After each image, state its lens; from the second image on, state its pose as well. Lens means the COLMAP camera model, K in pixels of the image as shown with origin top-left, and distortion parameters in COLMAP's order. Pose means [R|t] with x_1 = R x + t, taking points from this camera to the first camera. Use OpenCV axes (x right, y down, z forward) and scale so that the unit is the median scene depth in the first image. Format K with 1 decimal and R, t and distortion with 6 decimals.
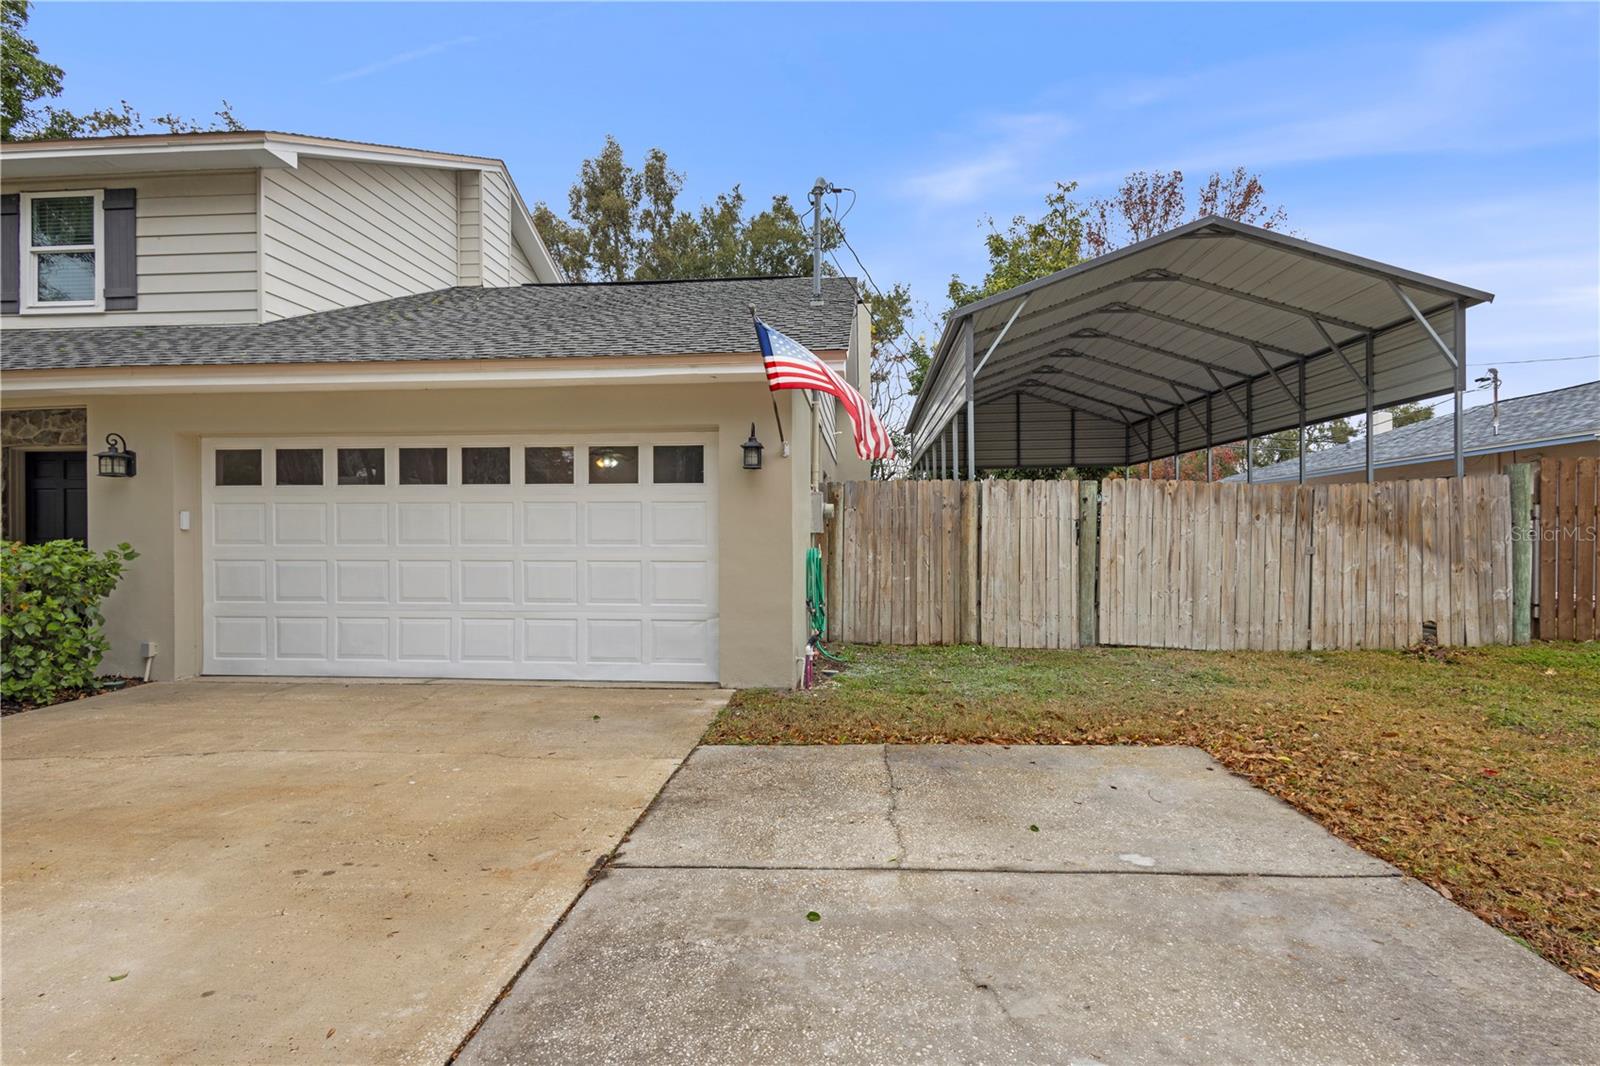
lens RADIAL K [[733.1, 0, 800.0], [0, 733.1, 533.0], [0, 0, 1]] dist [-0.000538, 0.000123]
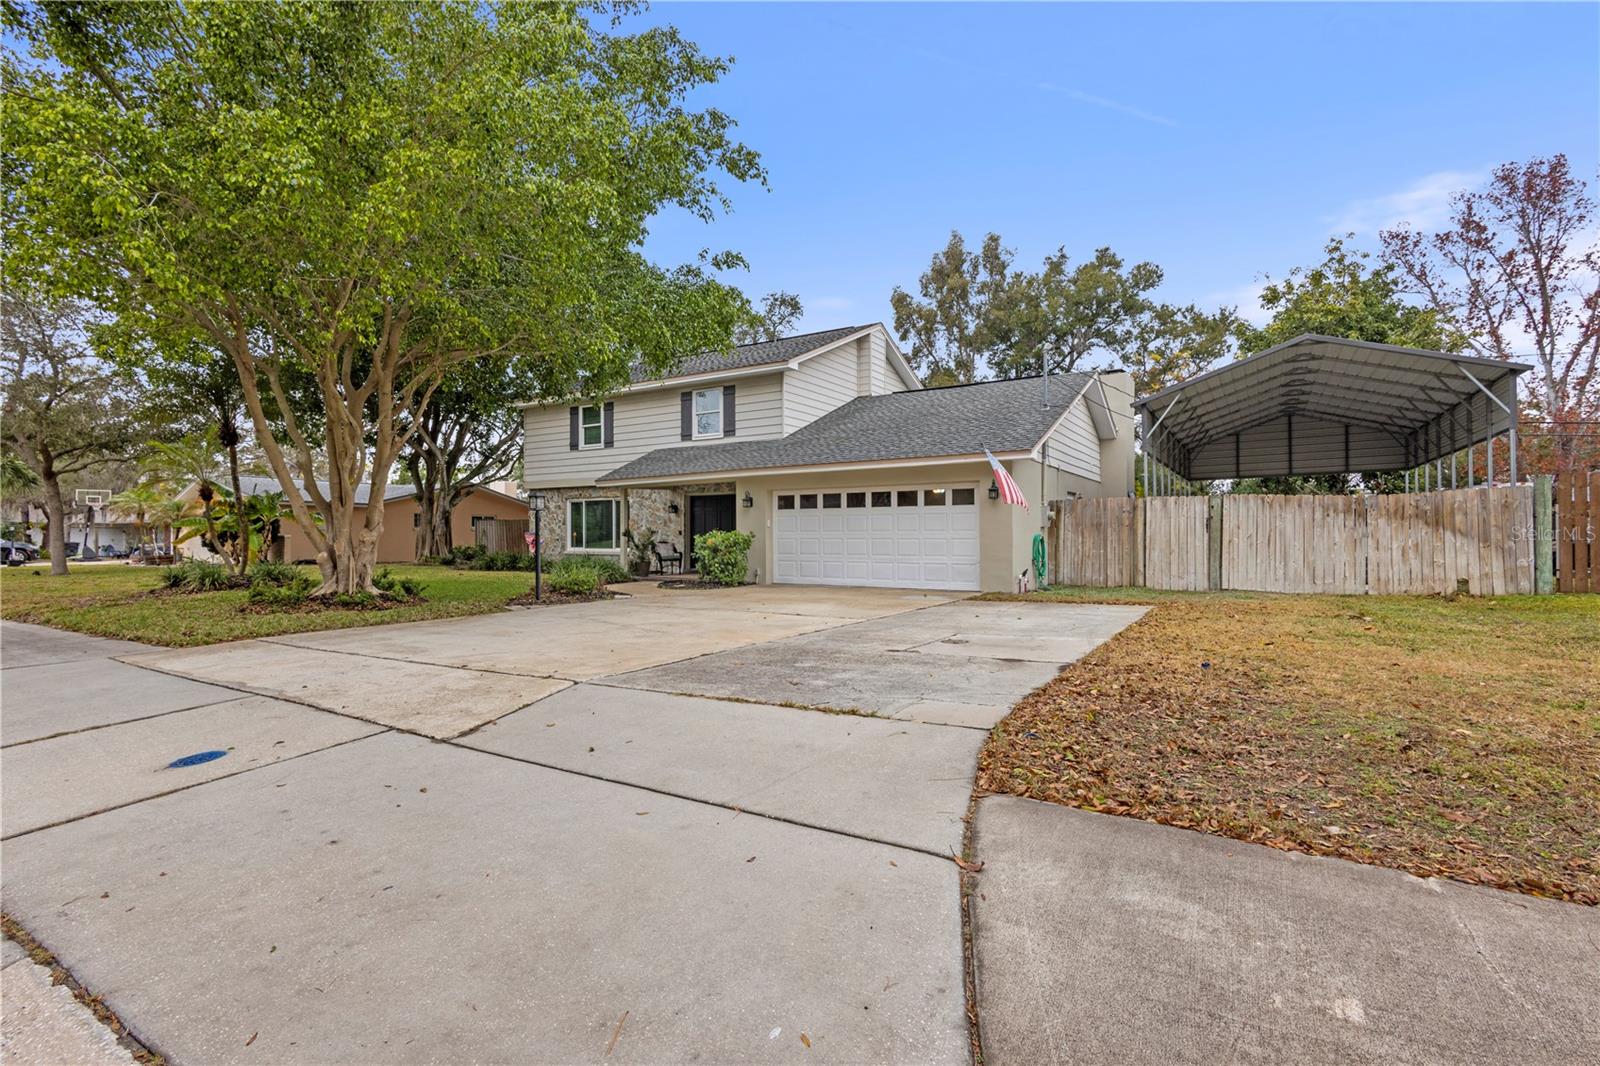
lens RADIAL K [[798.4, 0, 654.4], [0, 798.4, 537.2], [0, 0, 1]] dist [0.034918, 0.000368]
pose [[0.806392, 0.001453, -0.591380, 0.484654], [-0.002132, 0.999998, -0.000450, 0.033196], [0.591378, 0.001624, 0.806393, -1.438529]]
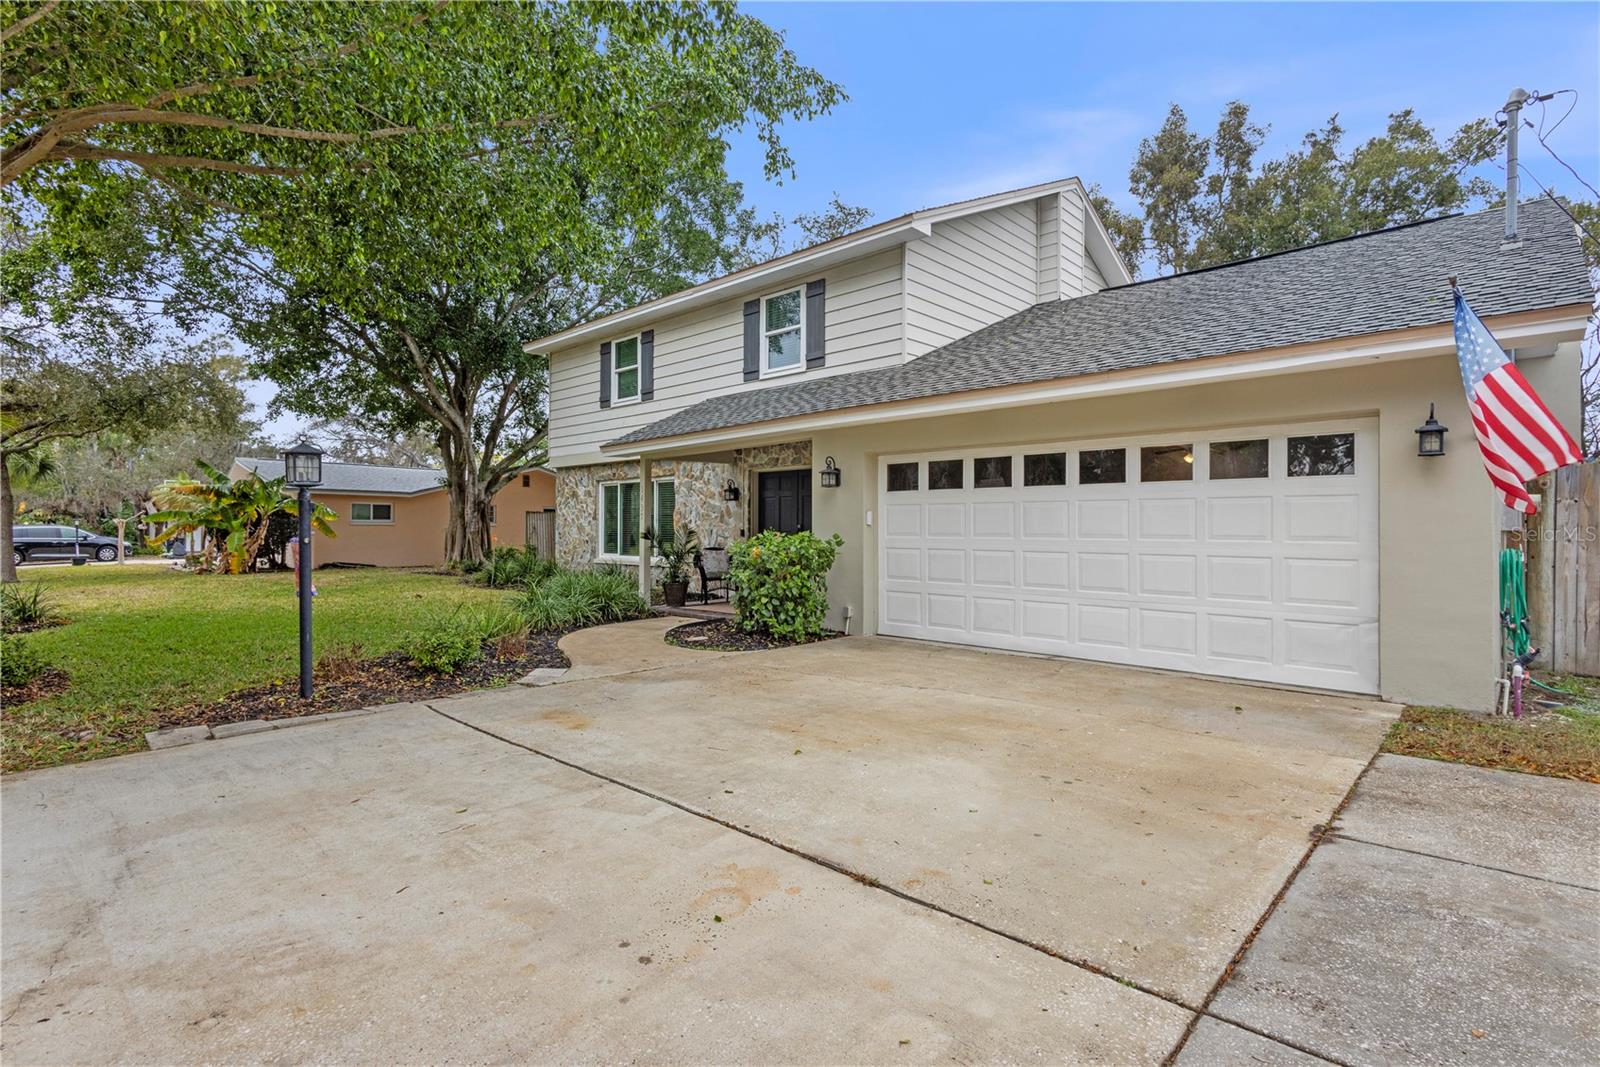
lens RADIAL K [[750.3, 0, 793.9], [0, 750.3, 522.8], [0, 0, 1]] dist [0.016385, -0.005512]
pose [[0.780126, -0.000972, -0.625622, -0.077119], [-0.008028, 0.999901, -0.011564, 0.008062], [0.625571, 0.014044, 0.780041, -0.152792]]
